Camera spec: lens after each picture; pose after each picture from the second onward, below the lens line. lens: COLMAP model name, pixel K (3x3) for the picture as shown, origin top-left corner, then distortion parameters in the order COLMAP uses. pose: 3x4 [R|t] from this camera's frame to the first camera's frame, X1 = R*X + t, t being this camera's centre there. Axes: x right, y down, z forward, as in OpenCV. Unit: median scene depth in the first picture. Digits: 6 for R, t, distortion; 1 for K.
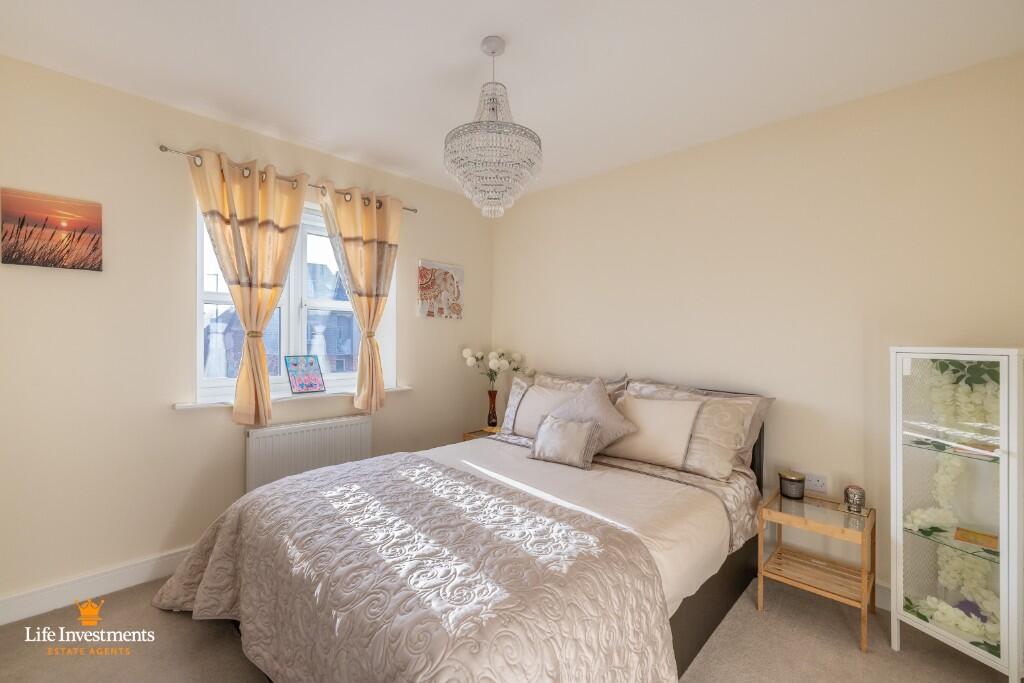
lens RADIAL K [[442.4, 0, 495.6], [0, 442.4, 339.8], [0, 0, 1]] dist [-0.000295, -0.000414]
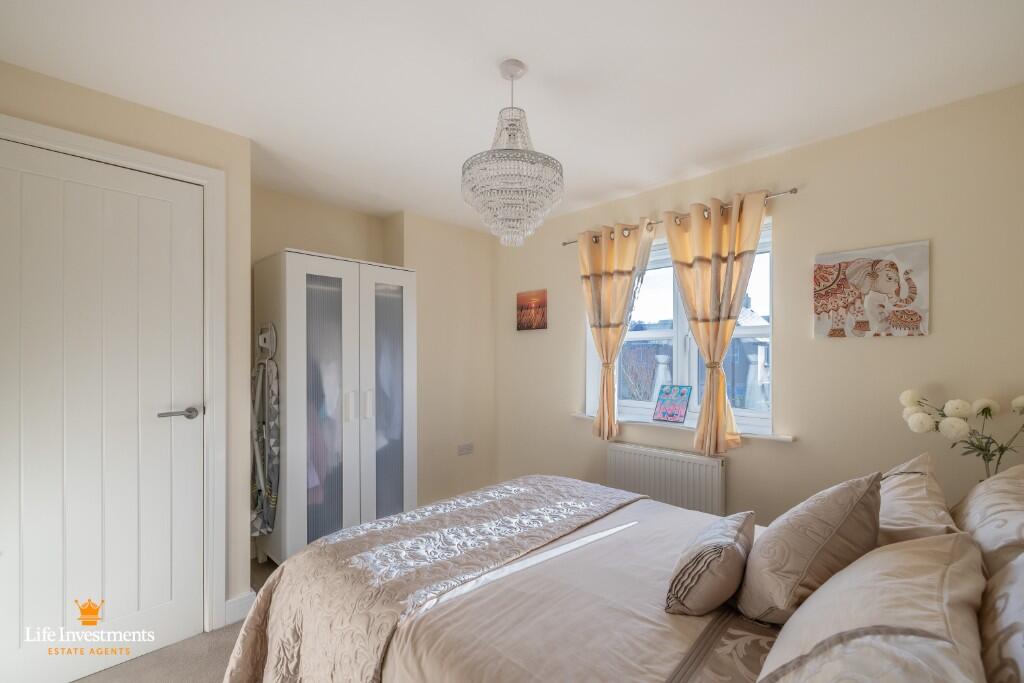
lens RADIAL K [[438.4, 0, 510.2], [0, 438.4, 361.8], [0, 0, 1]] dist [0.001322, 0.000122]
pose [[0.020275, -0.004322, -0.999785, 0.676596], [-0.004541, 0.999980, -0.004415, -0.015514], [0.999784, 0.004630, 0.020255, 0.698615]]
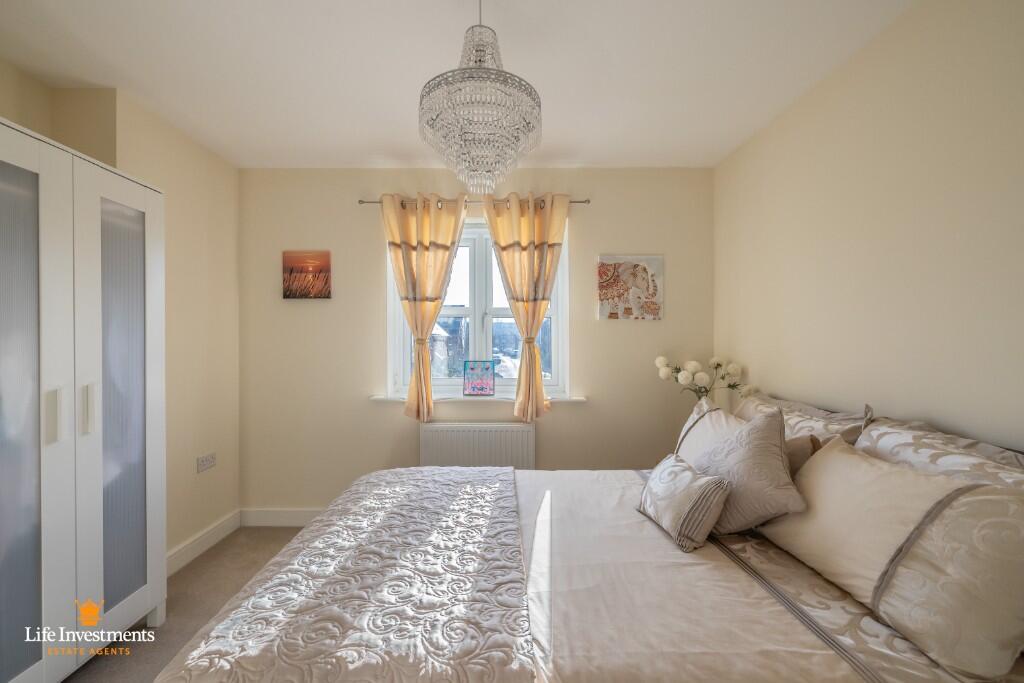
lens RADIAL K [[436.0, 0, 499.7], [0, 436.0, 344.5], [0, 0, 1]] dist [-0.000324, -0.000158]
pose [[0.707986, -0.004829, -0.706210, 0.411783], [0.002635, 0.999988, -0.004196, 0.000794], [0.706221, 0.001109, 0.707990, 0.329650]]
